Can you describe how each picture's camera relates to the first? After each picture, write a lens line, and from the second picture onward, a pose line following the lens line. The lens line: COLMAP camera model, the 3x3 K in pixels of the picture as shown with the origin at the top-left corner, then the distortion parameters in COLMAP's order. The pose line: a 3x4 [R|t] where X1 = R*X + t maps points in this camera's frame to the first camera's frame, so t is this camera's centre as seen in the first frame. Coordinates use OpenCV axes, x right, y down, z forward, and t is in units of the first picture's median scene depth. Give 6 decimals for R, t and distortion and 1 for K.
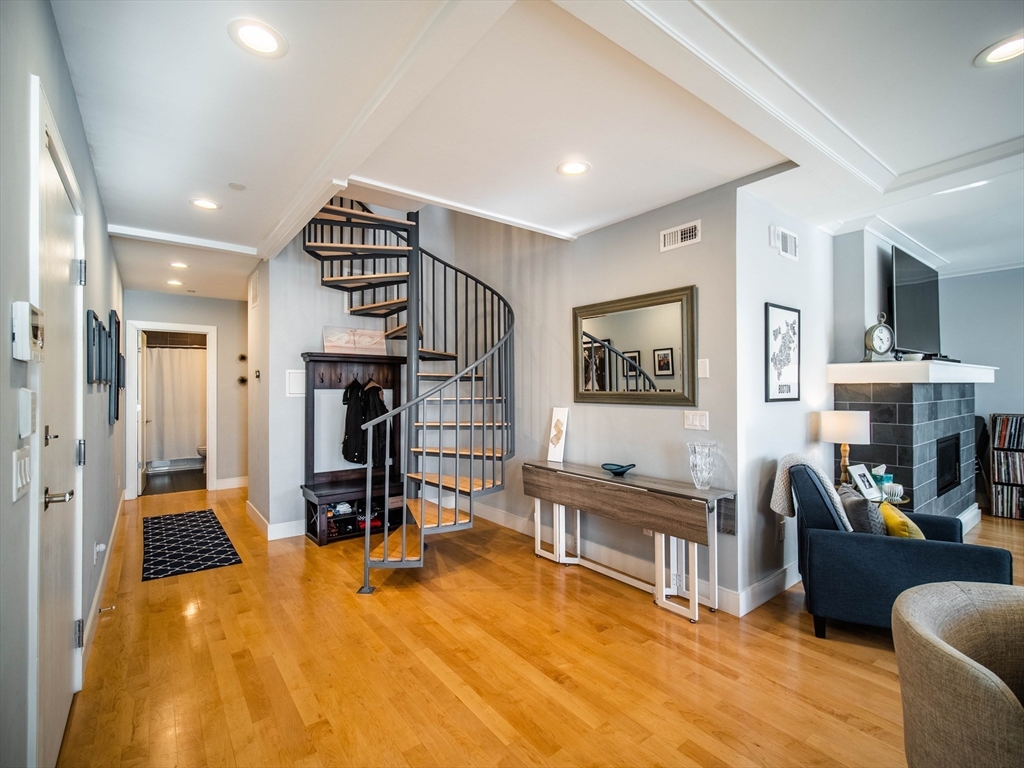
lens RADIAL K [[468.6, 0, 504.0], [0, 468.6, 382.8], [0, 0, 1]] dist [-0.002289, -0.002938]
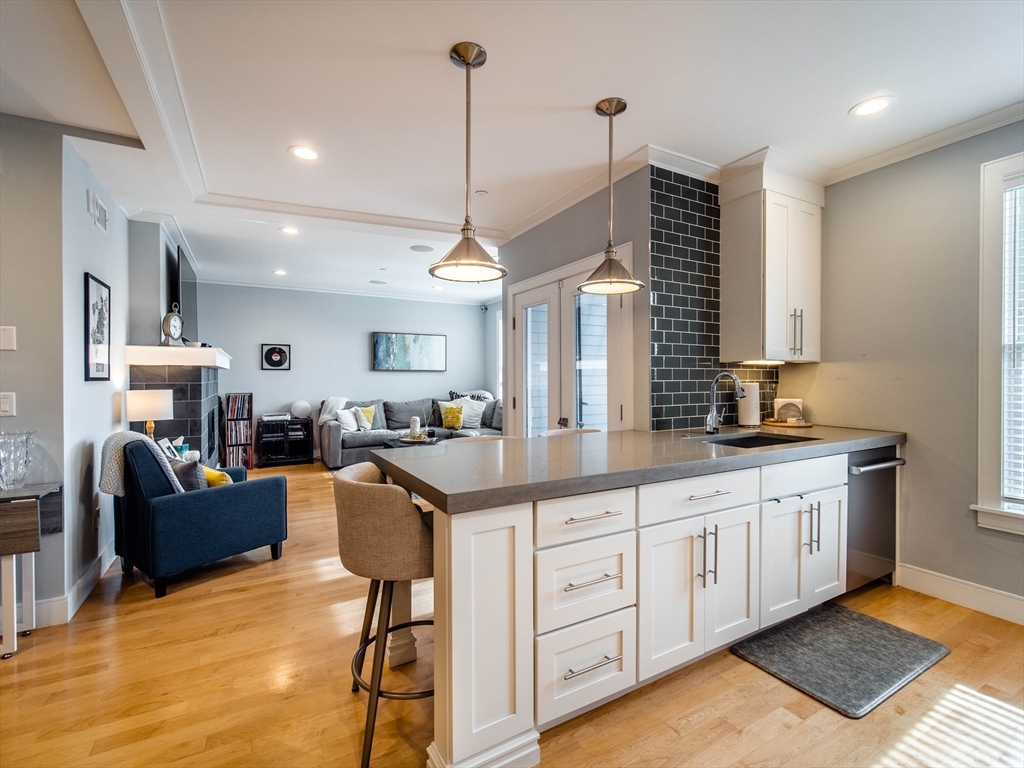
lens RADIAL K [[468.6, 0, 516.2], [0, 468.6, 382.3], [0, 0, 1]] dist [-0.002289, -0.002938]
pose [[0.126968, -0.006750, 0.991884, -0.224109], [-0.009094, 0.999927, 0.007969, 0.026559], [-0.991865, -0.010032, 0.126898, 0.041891]]
